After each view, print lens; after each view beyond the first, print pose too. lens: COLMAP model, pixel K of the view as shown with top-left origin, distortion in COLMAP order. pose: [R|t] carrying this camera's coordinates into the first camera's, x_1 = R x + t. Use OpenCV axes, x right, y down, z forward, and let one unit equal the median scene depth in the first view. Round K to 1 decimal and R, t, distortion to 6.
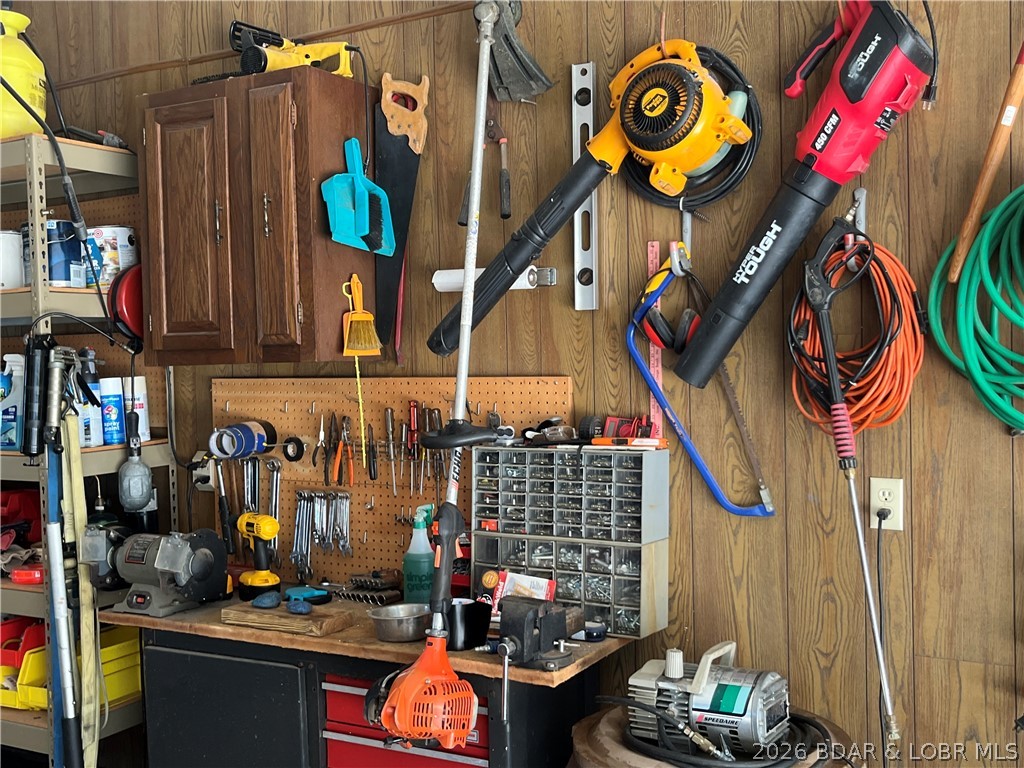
lens RADIAL K [[1085.1, 0, 512.8], [0, 1085.1, 386.1], [0, 0, 1]] dist [0.013200, 0.000000]
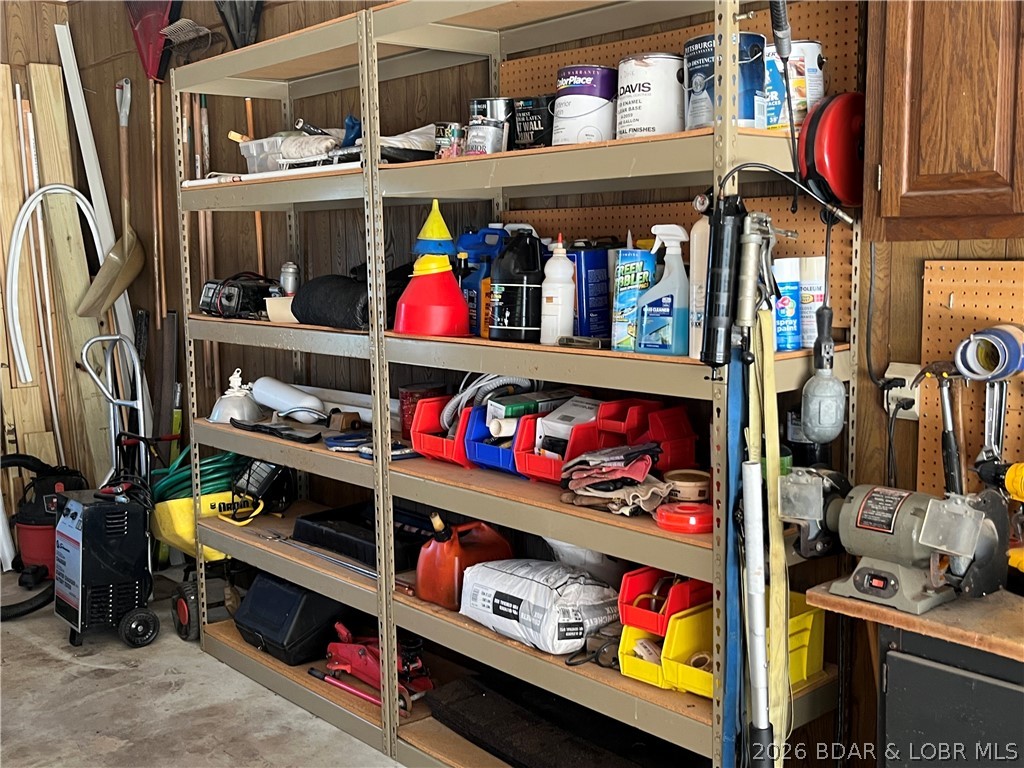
lens RADIAL K [[1085.1, 0, 511.4], [0, 1085.1, 383.7], [0, 0, 1]] dist [0.013200, 0.000000]
pose [[0.941596, 0.049787, -0.333045, -0.319158], [-0.014924, 0.994208, 0.106433, 0.001368], [0.336415, -0.095246, 0.936885, 0.273166]]
